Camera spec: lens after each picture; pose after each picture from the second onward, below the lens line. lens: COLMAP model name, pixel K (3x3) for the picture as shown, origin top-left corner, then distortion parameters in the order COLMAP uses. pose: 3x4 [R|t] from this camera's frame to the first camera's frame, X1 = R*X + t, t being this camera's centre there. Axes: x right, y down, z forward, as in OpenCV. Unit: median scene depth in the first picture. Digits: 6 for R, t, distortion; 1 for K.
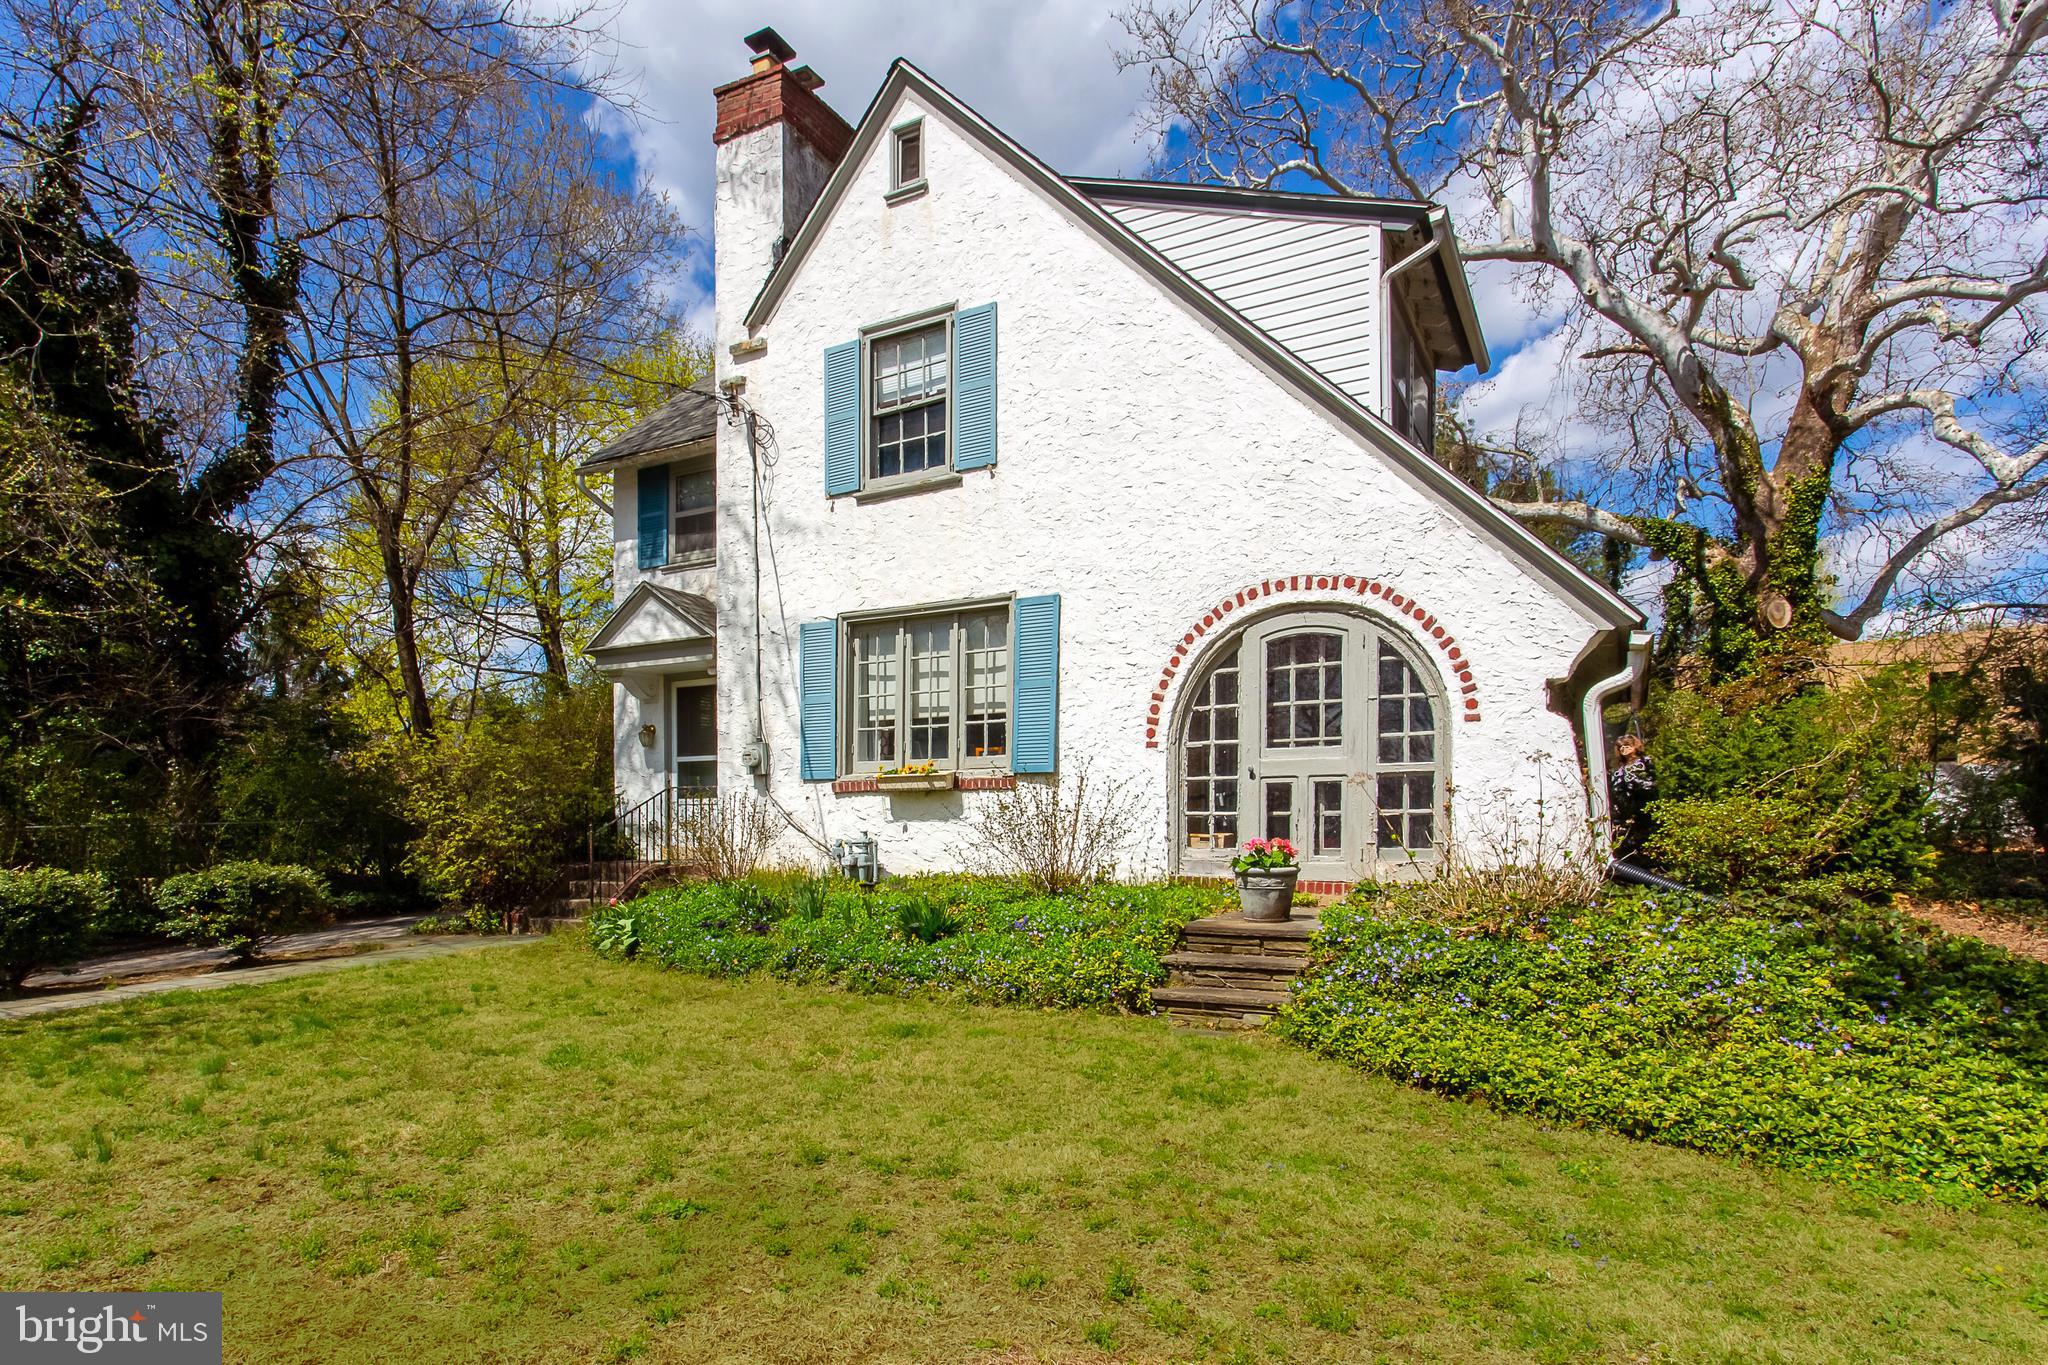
lens RADIAL K [[981.5, 0, 852.9], [0, 981.5, 789.5], [0, 0, 1]] dist [0.008267, 0.001025]
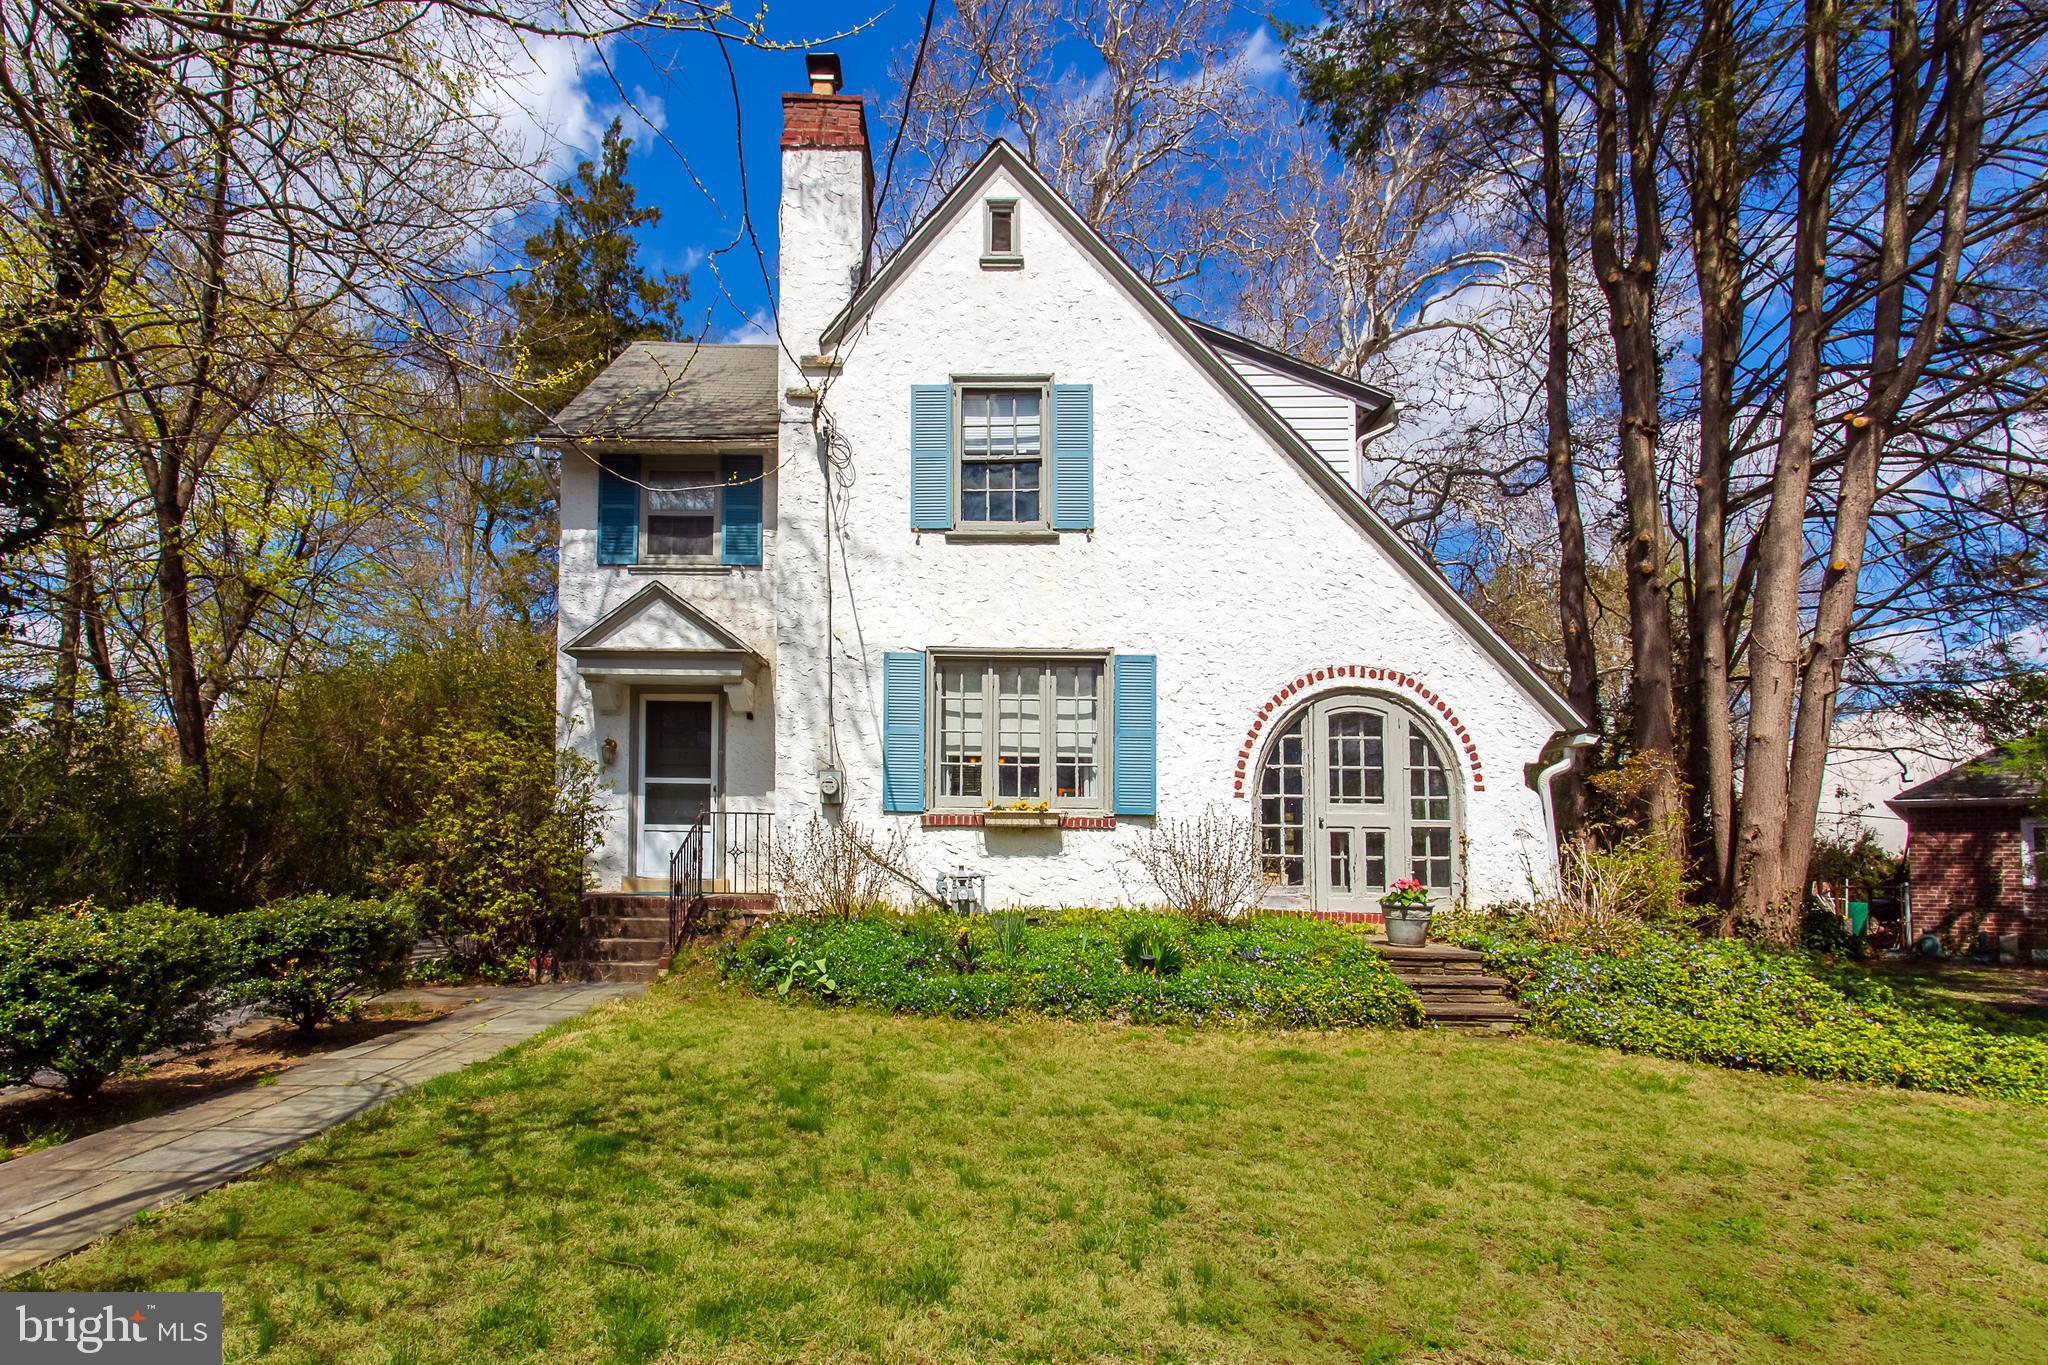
lens RADIAL K [[970.2, 0, 847.7], [0, 970.2, 773.6], [0, 0, 1]] dist [0.007385, 0.001818]
pose [[0.891085, 0.058402, 0.450063, -0.587236], [-0.035596, 0.997624, -0.058979, 0.012283], [-0.452438, 0.036535, 0.891047, 0.179025]]
